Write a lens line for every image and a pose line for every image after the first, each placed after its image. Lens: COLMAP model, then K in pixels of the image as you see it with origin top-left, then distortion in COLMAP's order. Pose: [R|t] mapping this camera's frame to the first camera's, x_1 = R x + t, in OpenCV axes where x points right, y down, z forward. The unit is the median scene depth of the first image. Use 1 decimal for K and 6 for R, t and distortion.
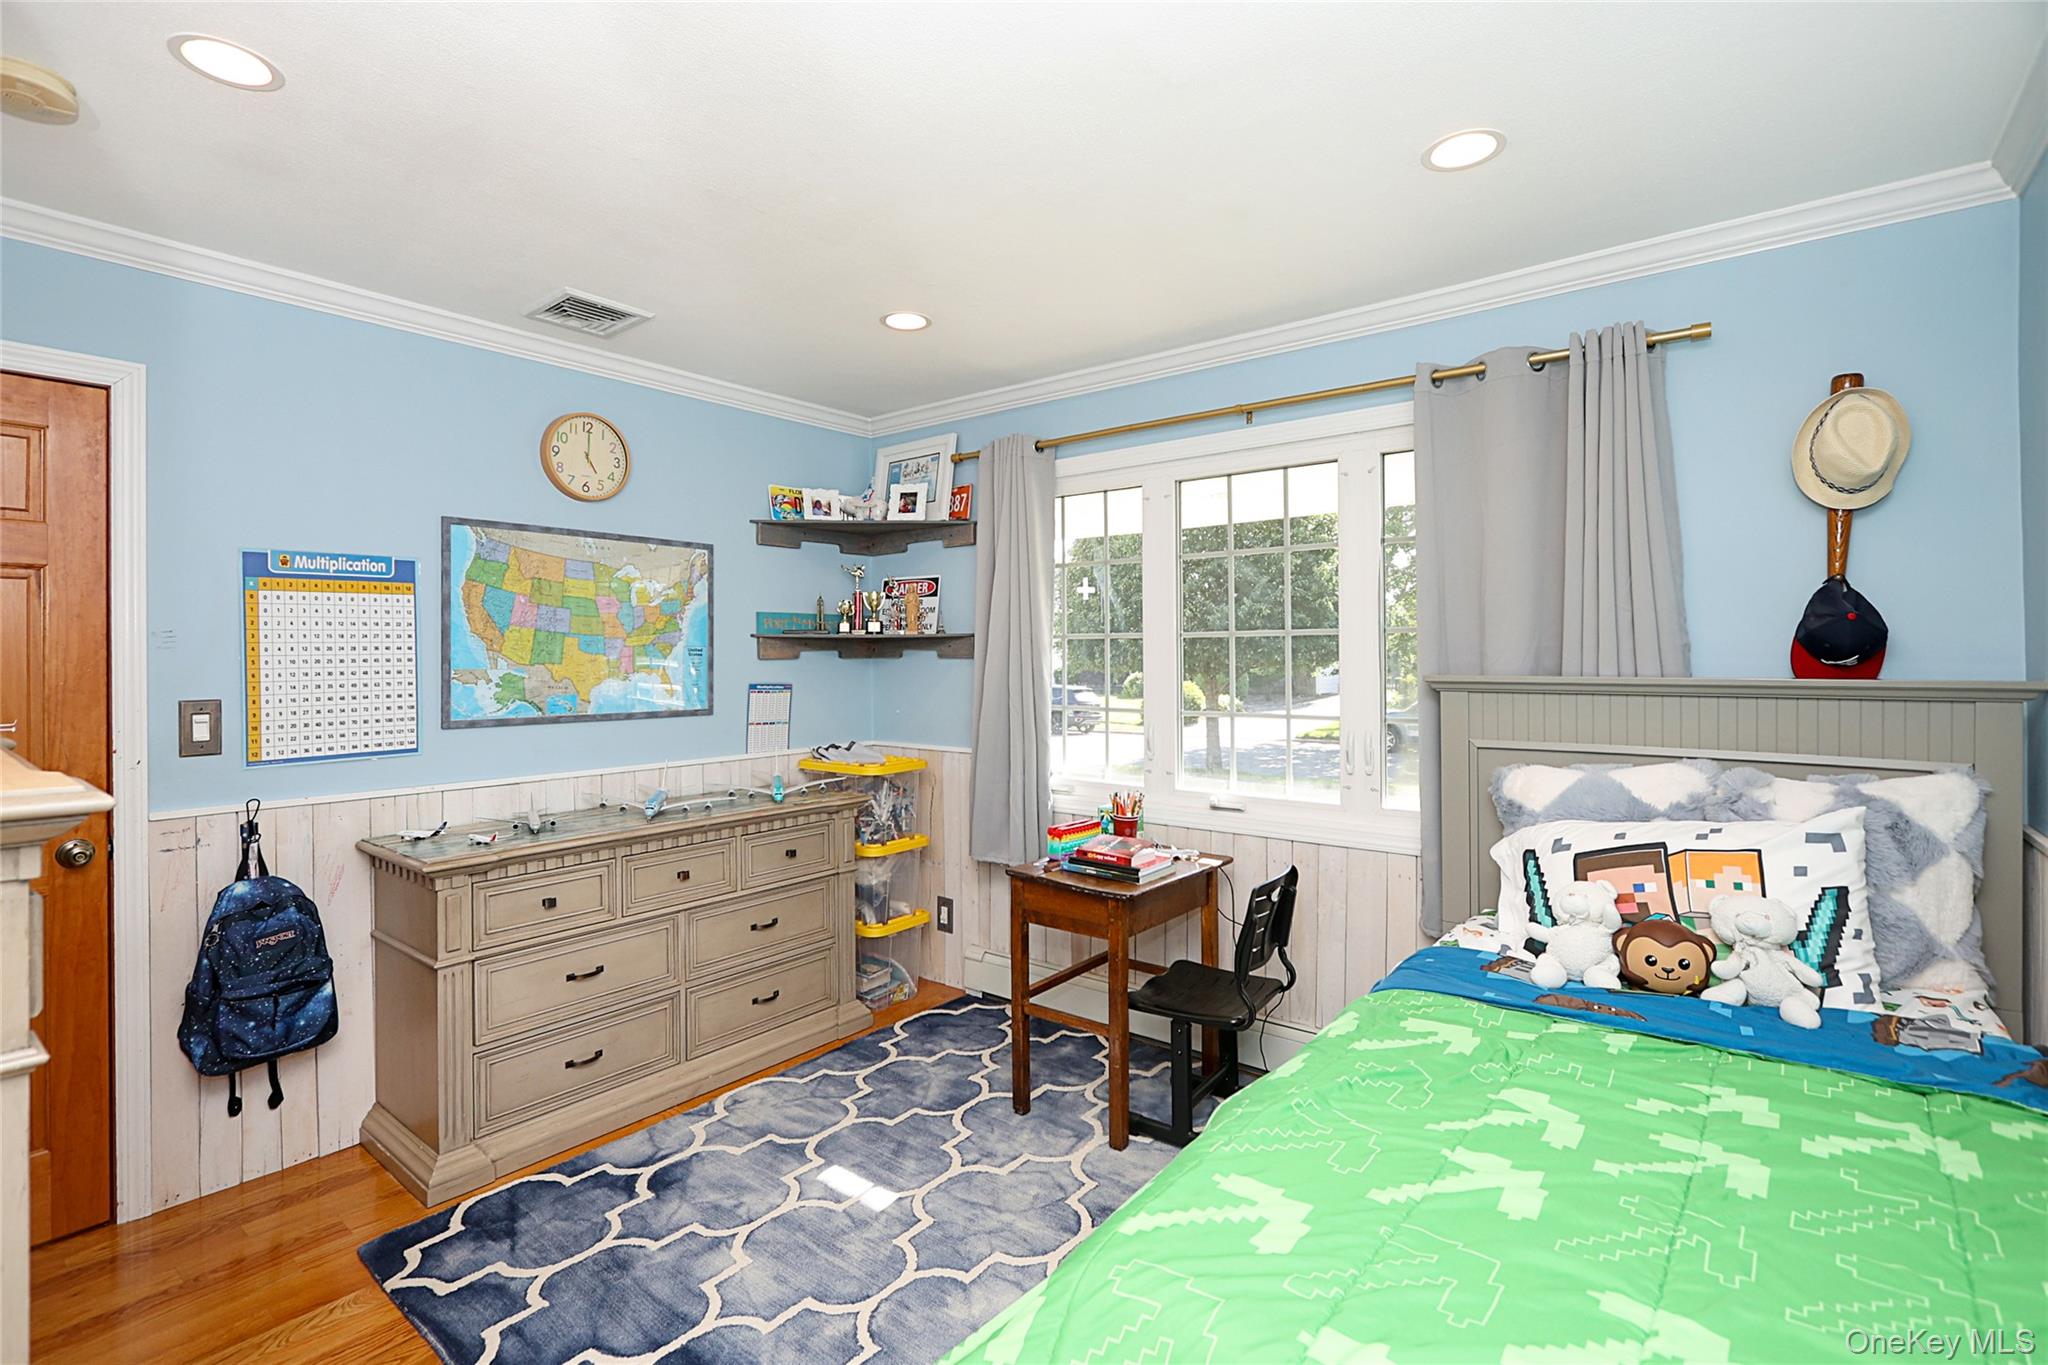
lens RADIAL K [[958.6, 0, 1057.5], [0, 958.6, 636.5], [0, 0, 1]] dist [-0.039757, 0.000178]
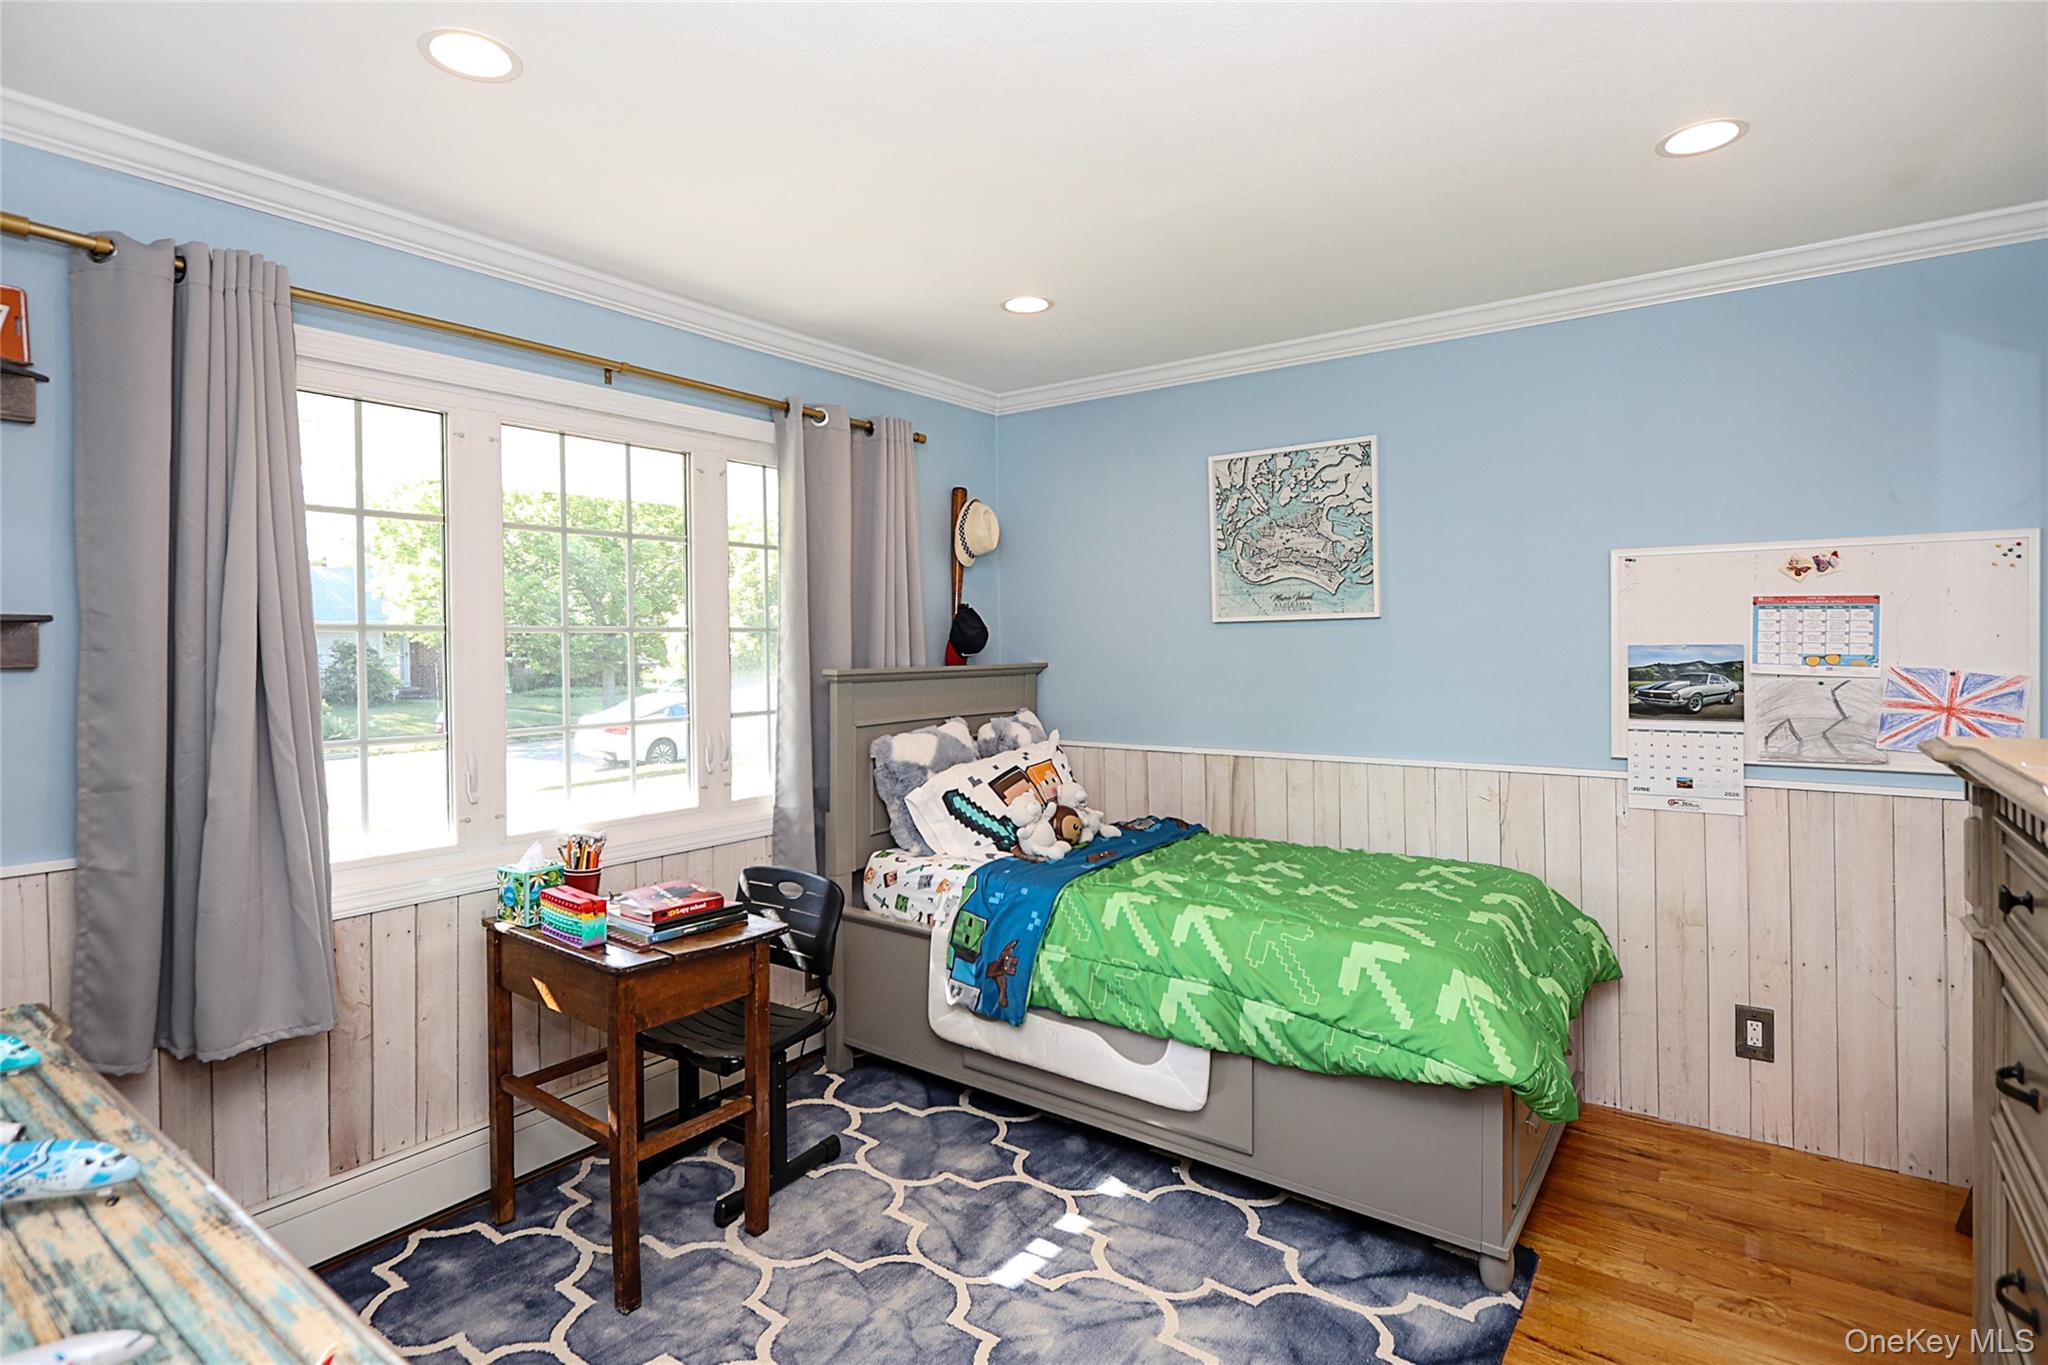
lens RADIAL K [[958.6, 0, 1057.5], [0, 958.6, 636.5], [0, 0, 1]] dist [-0.039757, 0.000178]
pose [[-0.012771, 0.014906, 0.999807, -0.845057], [-0.003535, 0.999882, -0.014952, 0.018084], [-0.999912, -0.003725, -0.012717, 0.799404]]
